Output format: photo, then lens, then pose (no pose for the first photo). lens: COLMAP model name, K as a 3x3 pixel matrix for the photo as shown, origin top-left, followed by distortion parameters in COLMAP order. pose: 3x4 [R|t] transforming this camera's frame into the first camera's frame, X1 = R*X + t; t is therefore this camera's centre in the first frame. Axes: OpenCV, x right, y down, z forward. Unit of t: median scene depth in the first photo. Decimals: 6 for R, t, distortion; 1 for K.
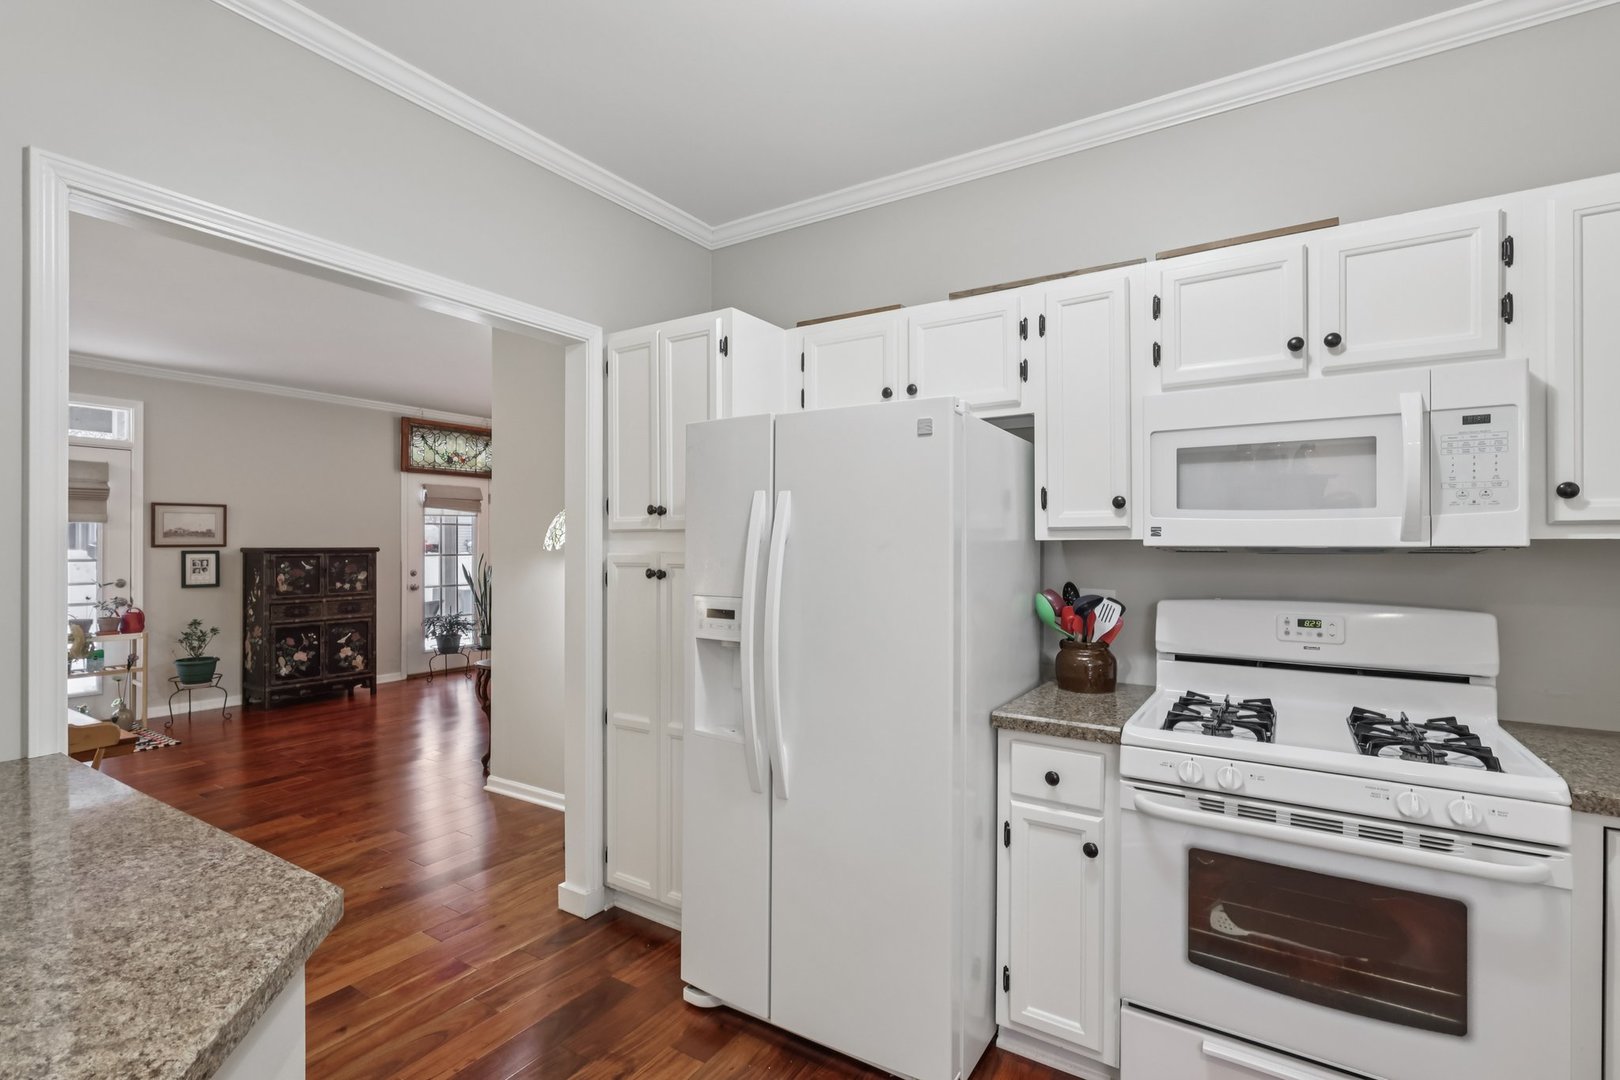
lens RADIAL K [[749.3, 0, 809.6], [0, 749.3, 542.4], [0, 0, 1]] dist [-0.000413, -0.000039]
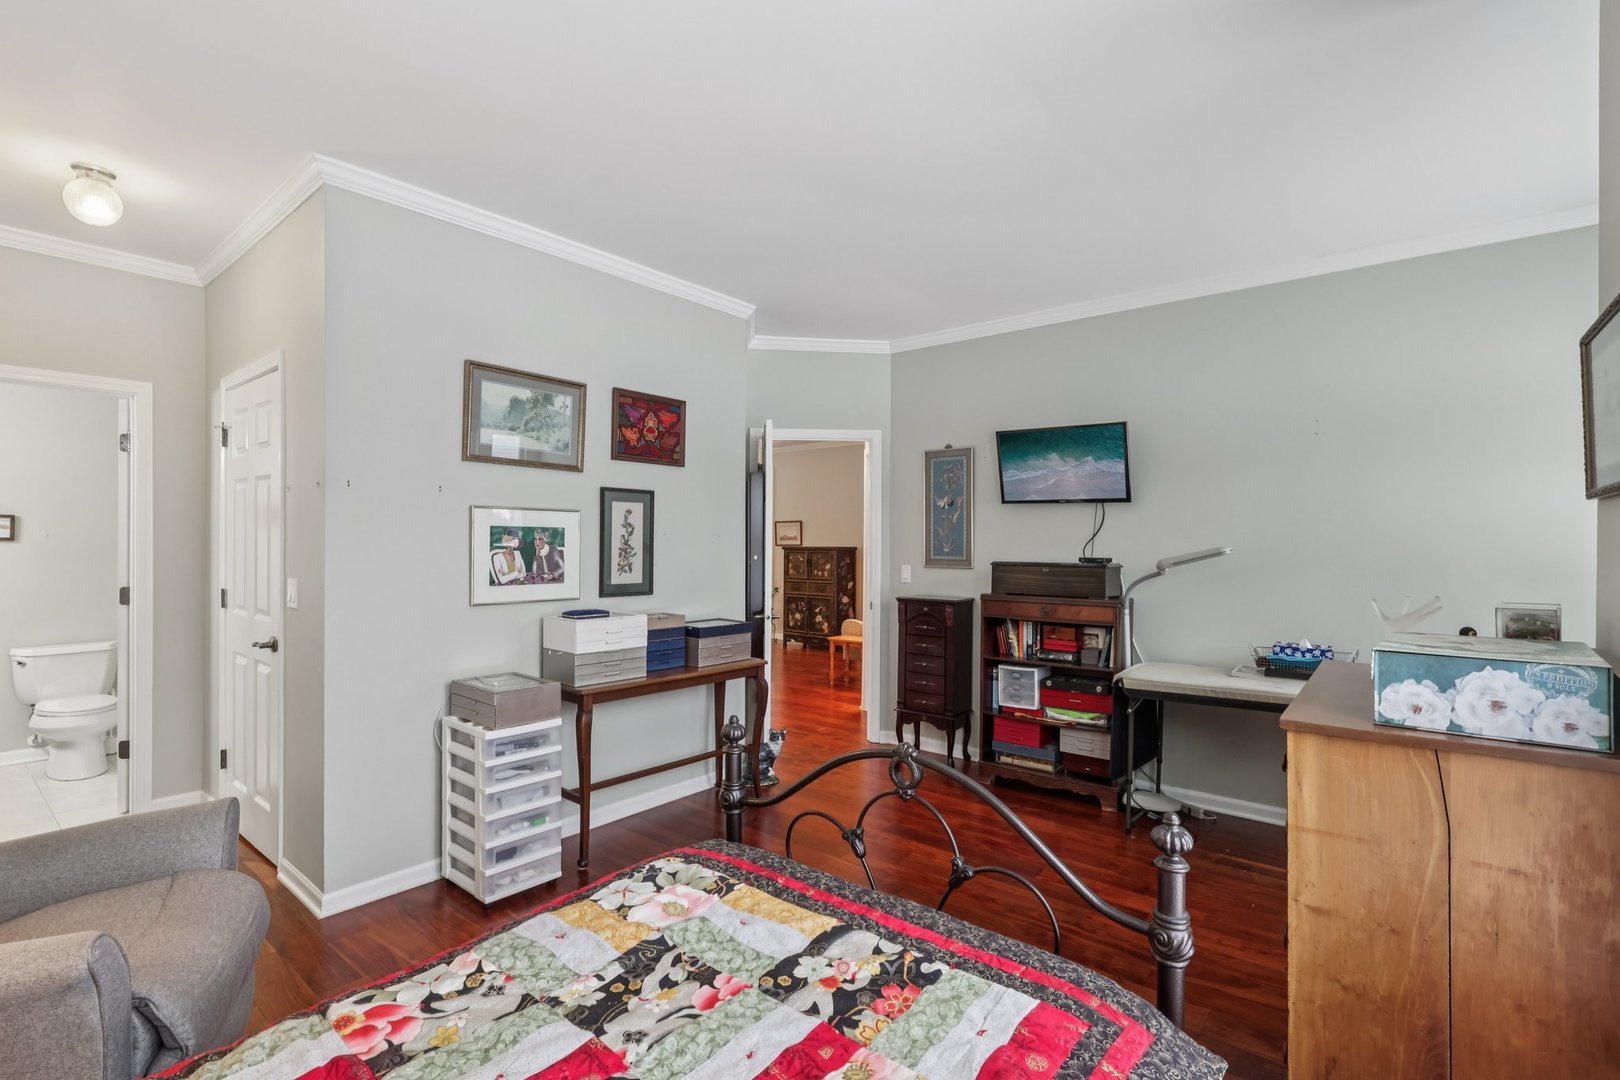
lens RADIAL K [[749.3, 0, 807.3], [0, 749.3, 541.0], [0, 0, 1]] dist [-0.000413, -0.000039]
pose [[-0.113490, -0.004193, -0.993530, 0.874466], [-0.000116, 0.999991, -0.004207, 0.001410], [0.993539, -0.000363, -0.113490, 1.193432]]
